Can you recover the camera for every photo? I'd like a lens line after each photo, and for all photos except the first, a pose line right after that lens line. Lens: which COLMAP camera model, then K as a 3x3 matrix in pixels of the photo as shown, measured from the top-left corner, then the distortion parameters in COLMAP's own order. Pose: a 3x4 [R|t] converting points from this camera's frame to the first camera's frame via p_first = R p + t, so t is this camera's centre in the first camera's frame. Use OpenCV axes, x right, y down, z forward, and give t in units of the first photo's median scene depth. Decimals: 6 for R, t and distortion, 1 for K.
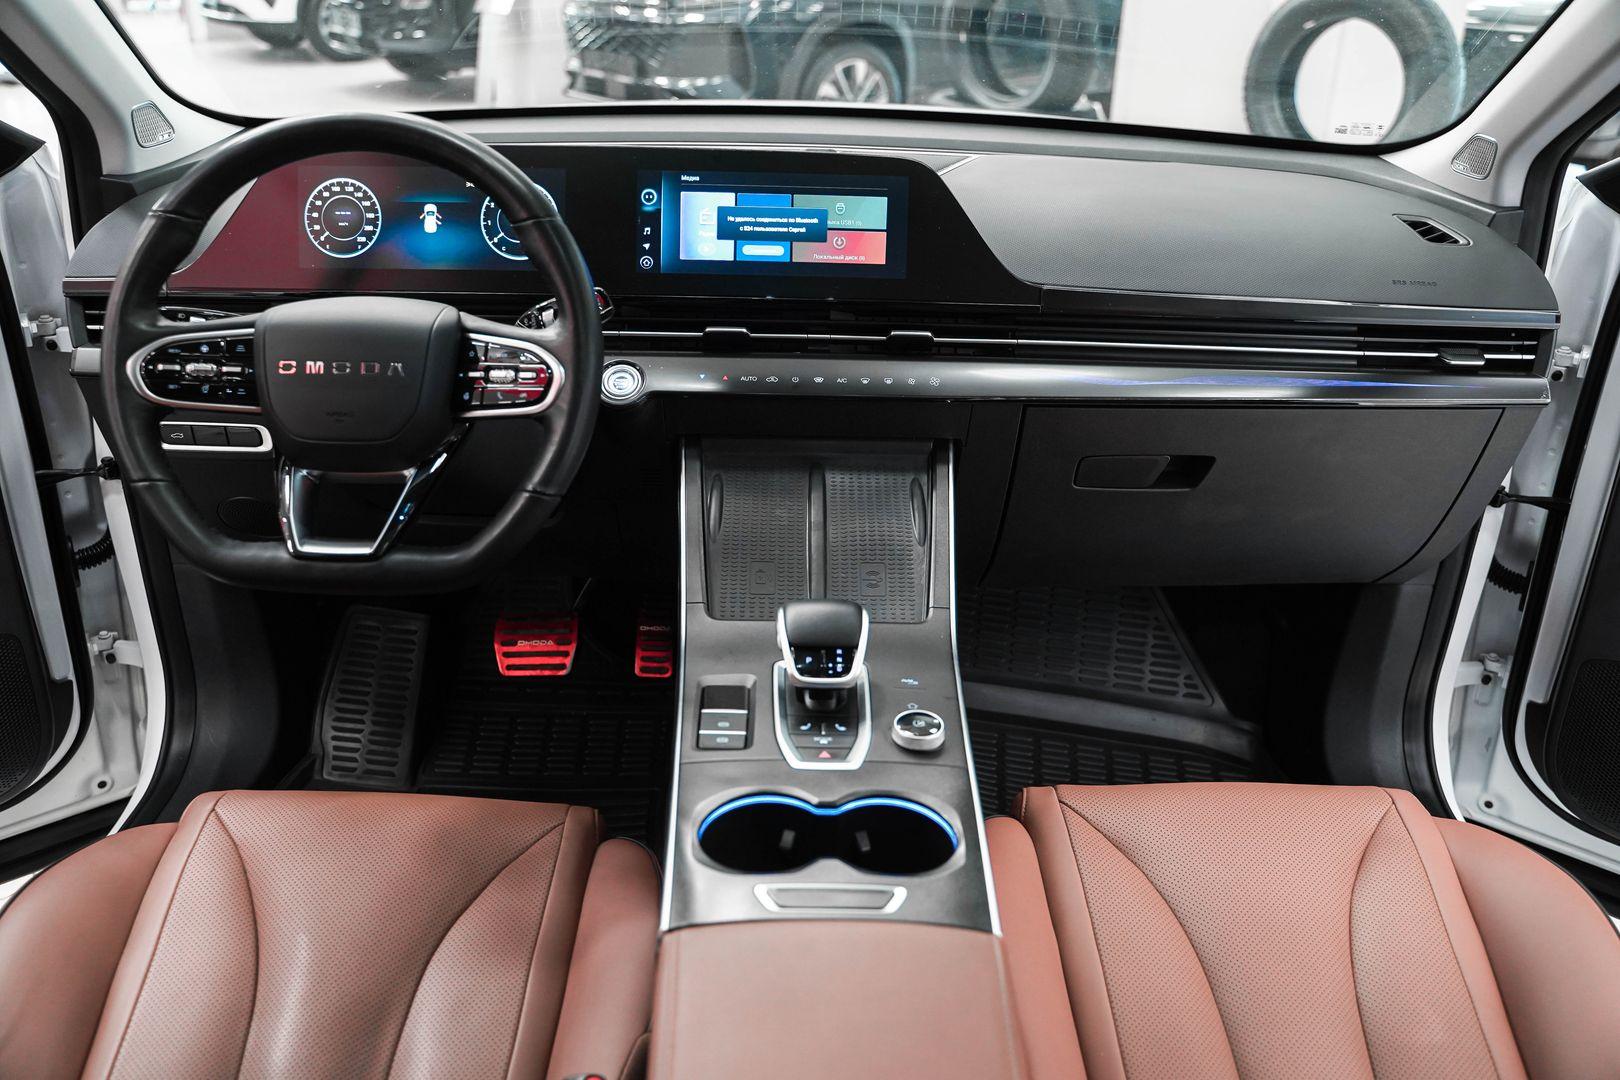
lens RADIAL K [[1312.7, 0, 810.0], [0, 1312.7, 540.0], [0, 0, 1]] dist [-0.106380, 0.077382]
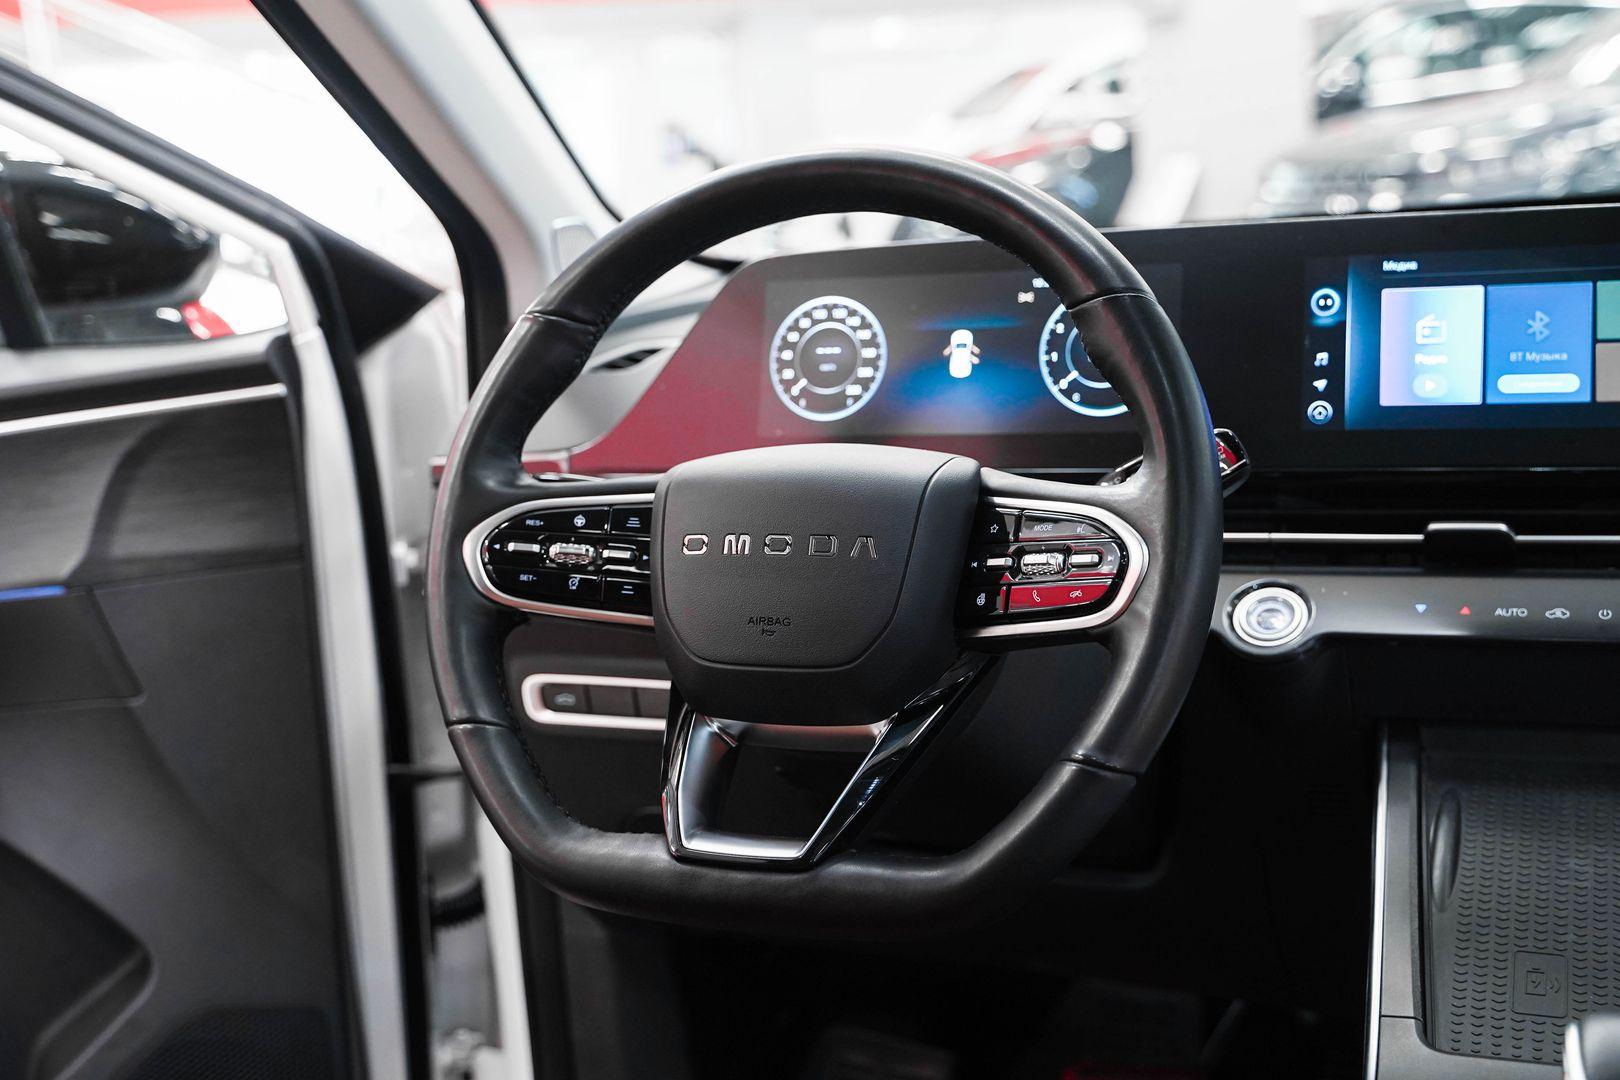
lens RADIAL K [[1987.7, 0, 800.6], [0, 1987.7, 507.6], [0, 0, 1]] dist [0.013591, 0.050464]
pose [[0.918256, -0.020865, -0.395437, 0.010185], [-0.082708, 0.966480, -0.243055, 0.059687], [0.387253, 0.255893, 0.885751, 0.148564]]
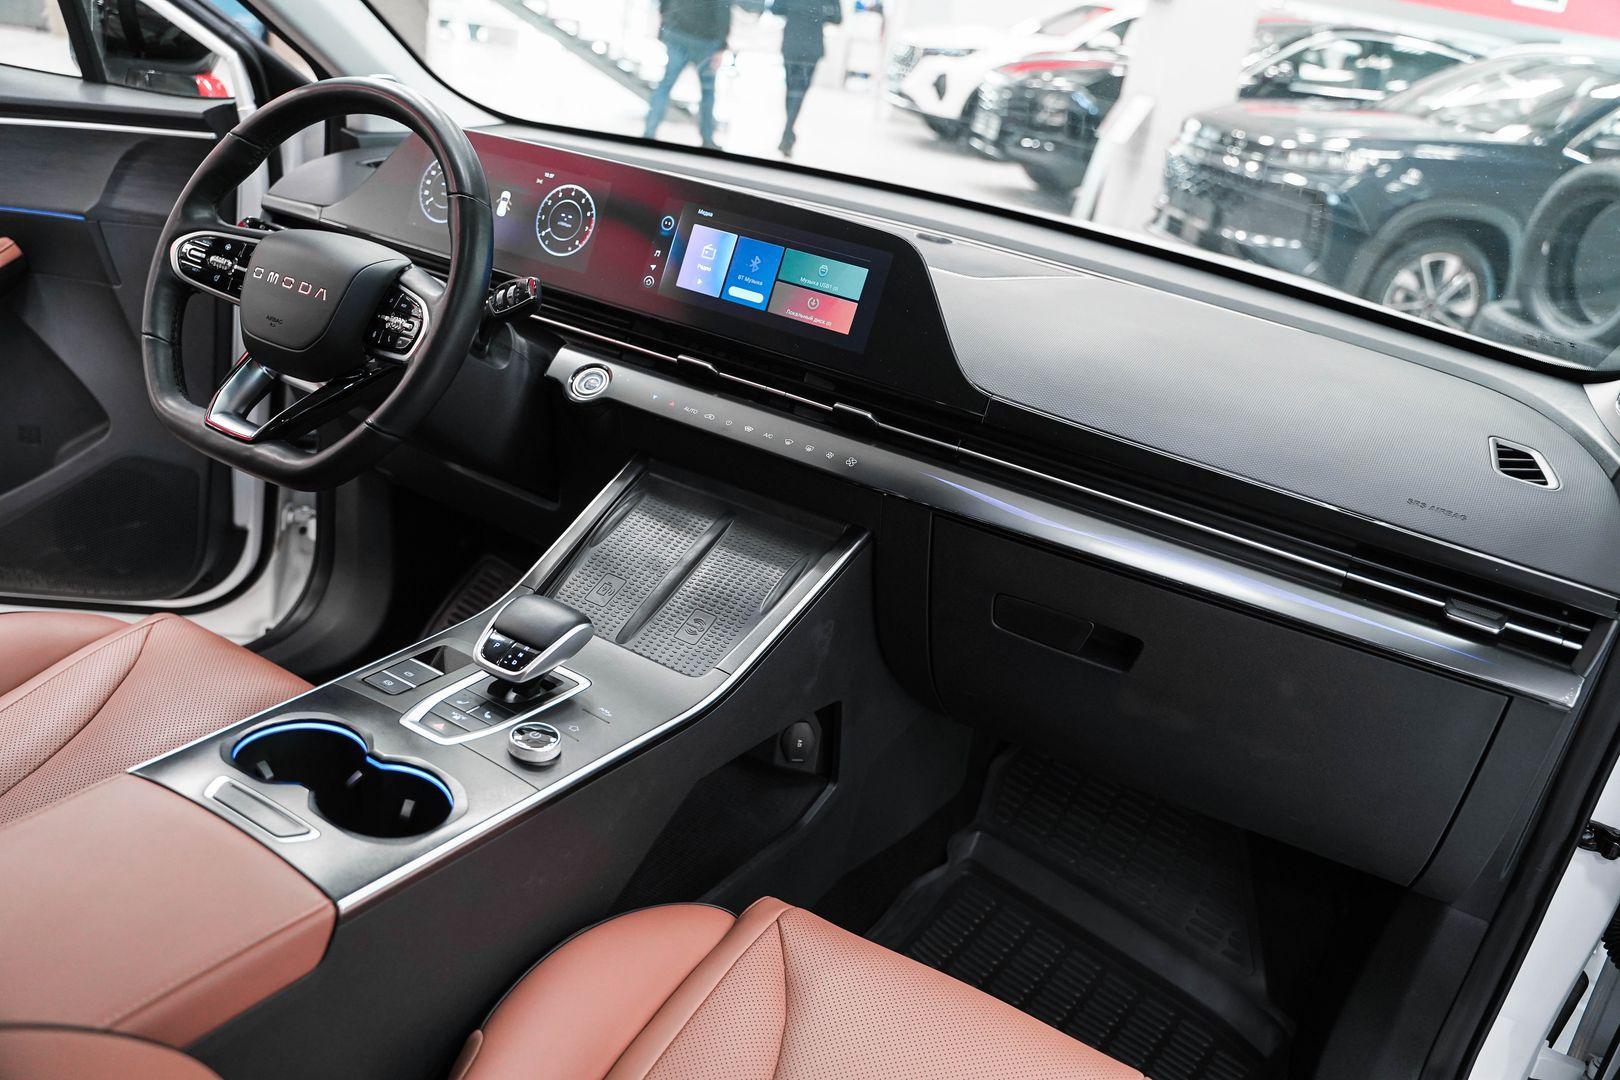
lens RADIAL K [[1339.8, 0, 810.0], [0, 1339.8, 540.0], [0, 0, 1]] dist [-0.111700, 0.087213]
pose [[0.857306, 0.290585, -0.424955, 0.506843], [-0.333070, 0.942502, -0.027452, -0.030707], [0.392544, 0.165074, 0.904798, 0.114835]]
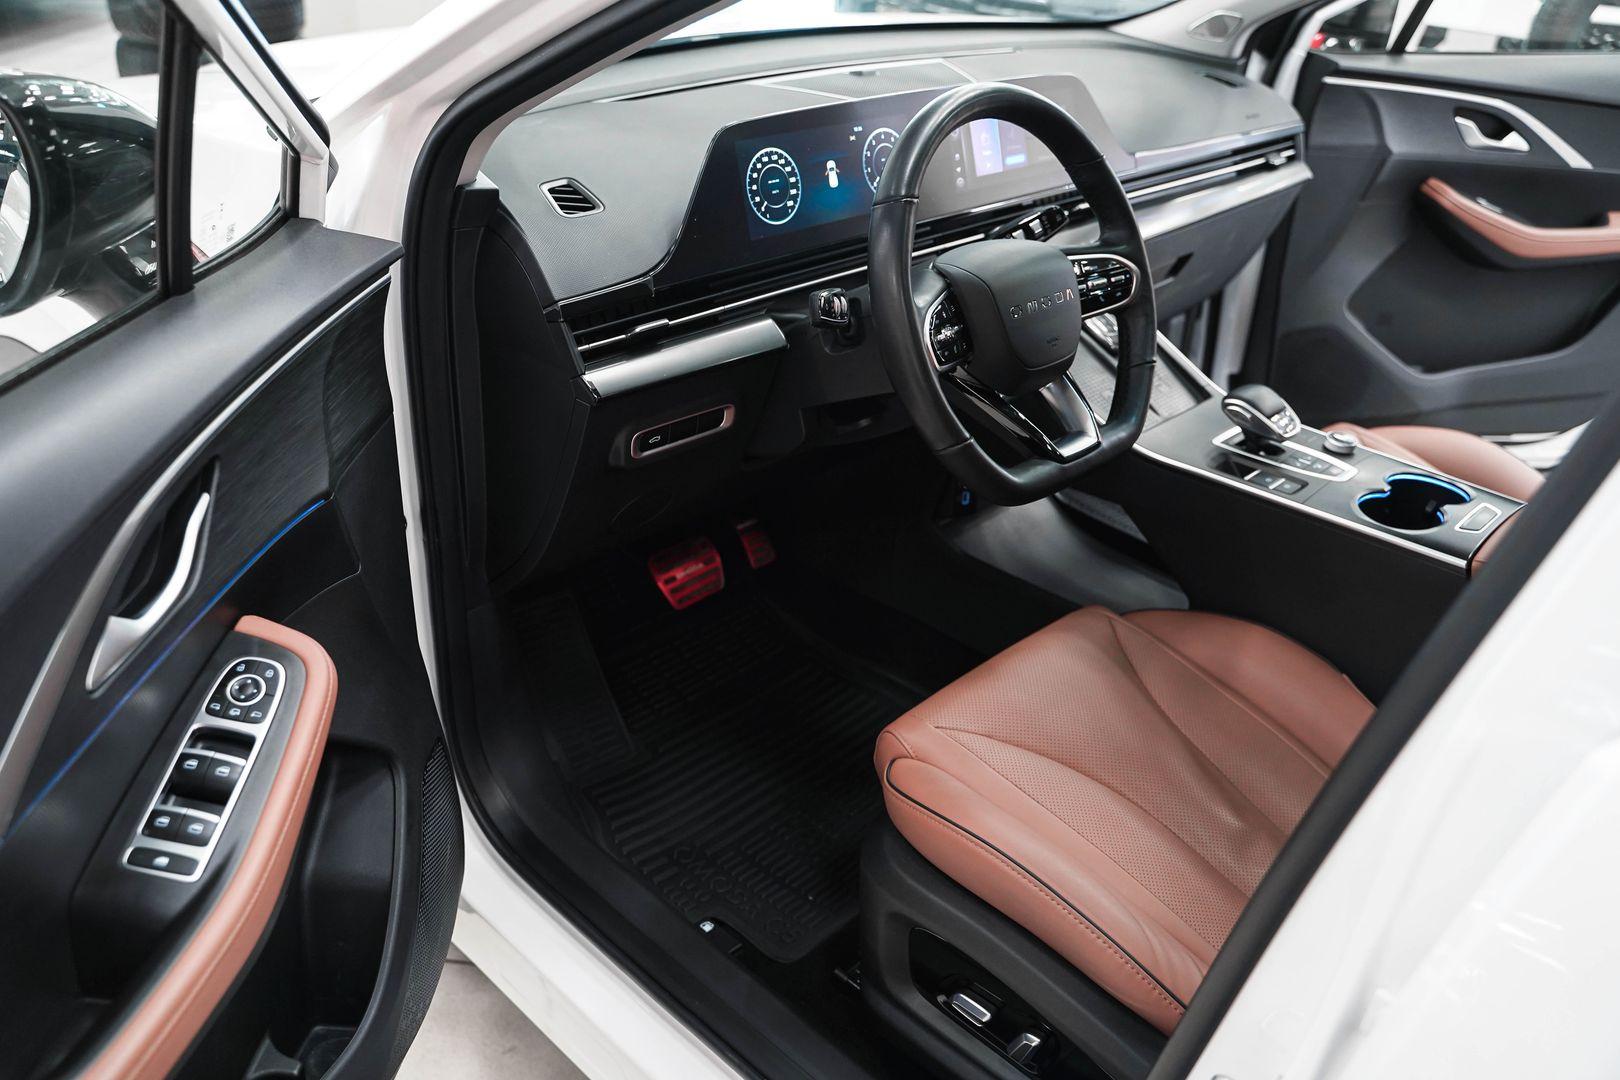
lens RADIAL K [[1339.8, 0, 810.0], [0, 1339.8, 540.0], [0, 0, 1]] dist [-0.111700, 0.087213]
pose [[0.699758, -0.337020, 0.629885, -1.117371], [0.265629, 0.941254, 0.208523, -0.196785], [-0.663159, 0.021400, 0.748173, 0.180895]]
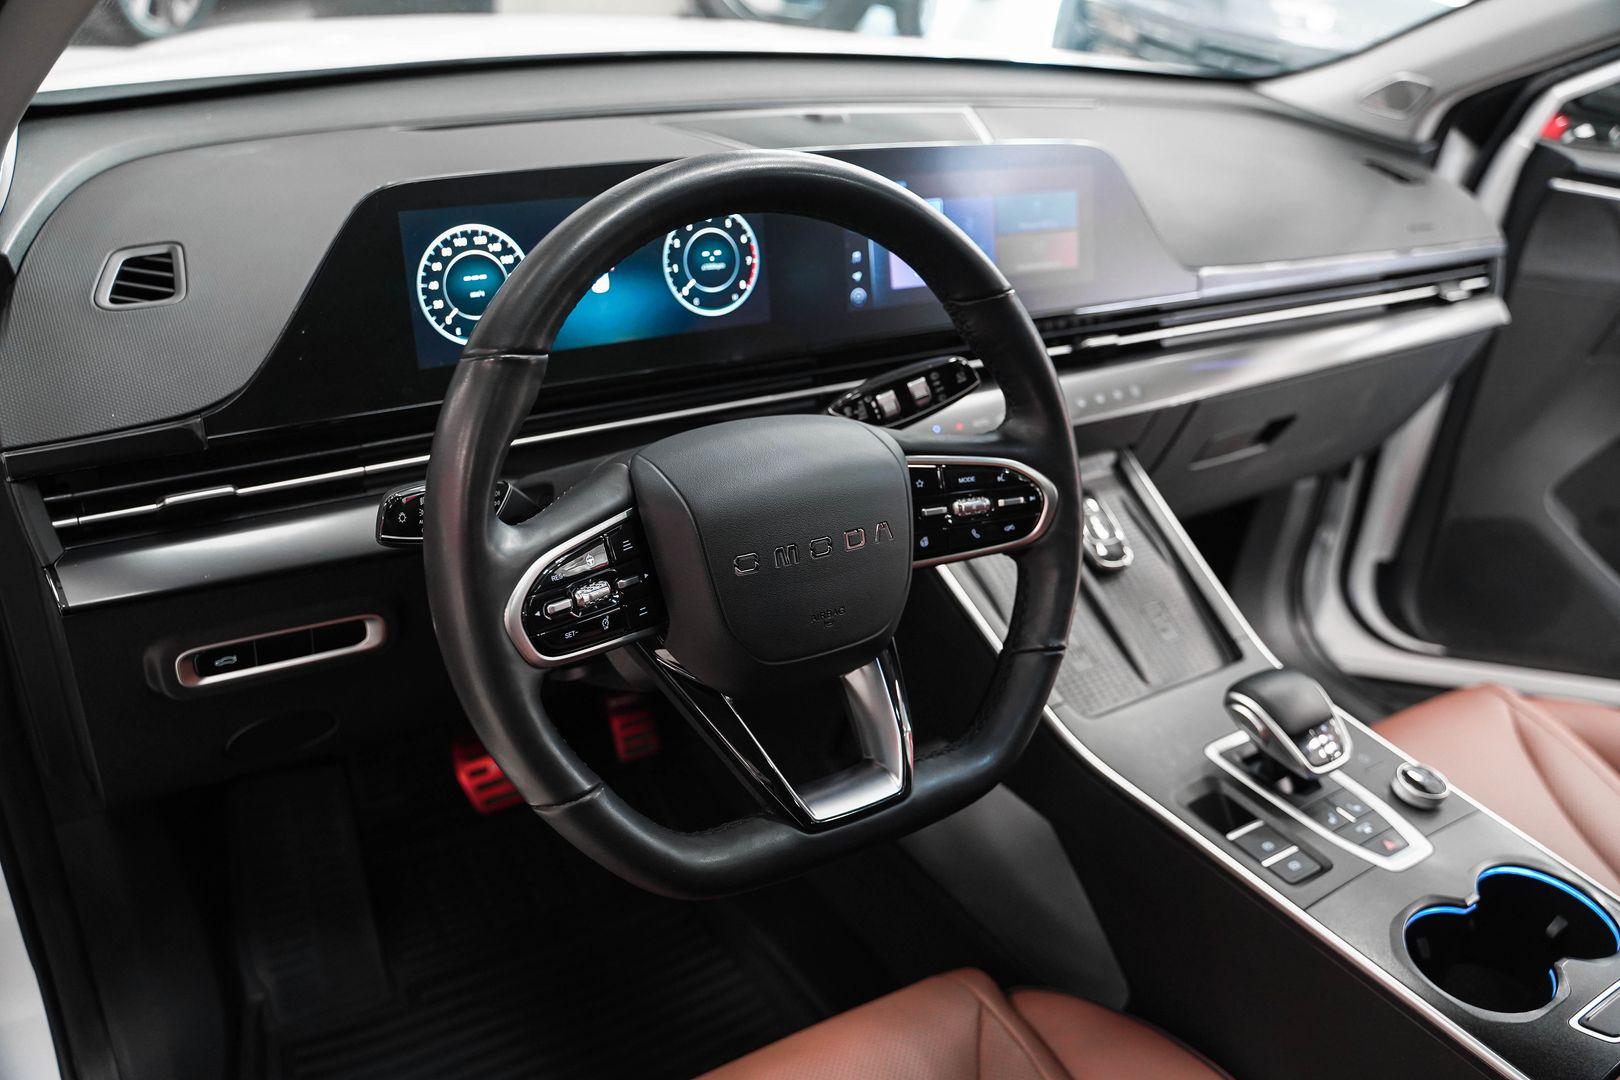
lens RADIAL K [[1312.7, 0, 810.0], [0, 1312.7, 540.0], [0, 0, 1]] dist [-0.106380, 0.077382]
pose [[0.842444, -0.216015, 0.493585, -0.574224], [0.158230, 0.974905, 0.156597, -0.199759], [-0.515026, -0.053824, 0.855483, 0.337022]]
